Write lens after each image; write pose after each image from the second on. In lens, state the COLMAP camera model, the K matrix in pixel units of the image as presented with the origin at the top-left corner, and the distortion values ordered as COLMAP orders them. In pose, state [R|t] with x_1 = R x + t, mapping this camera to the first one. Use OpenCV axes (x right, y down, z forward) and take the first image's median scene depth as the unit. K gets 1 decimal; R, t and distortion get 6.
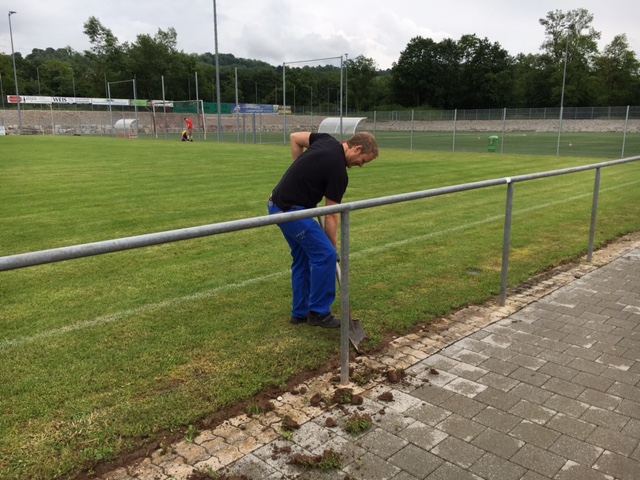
lens RADIAL K [[547.8, 0, 322.2], [0, 547.8, 240.8], [0, 0, 1]] dist [0.059197, -0.074176]
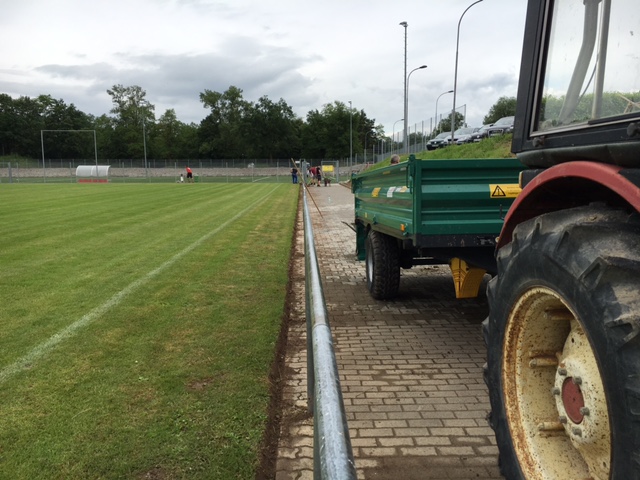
lens RADIAL K [[547.8, 0, 322.6], [0, 547.8, 245.8], [0, 0, 1]] dist [0.059197, -0.074176]
pose [[0.681350, -0.102546, 0.724739, -0.228971], [0.157227, 0.987529, -0.008085, 0.041809], [-0.714872, 0.119457, 0.688977, -0.188638]]
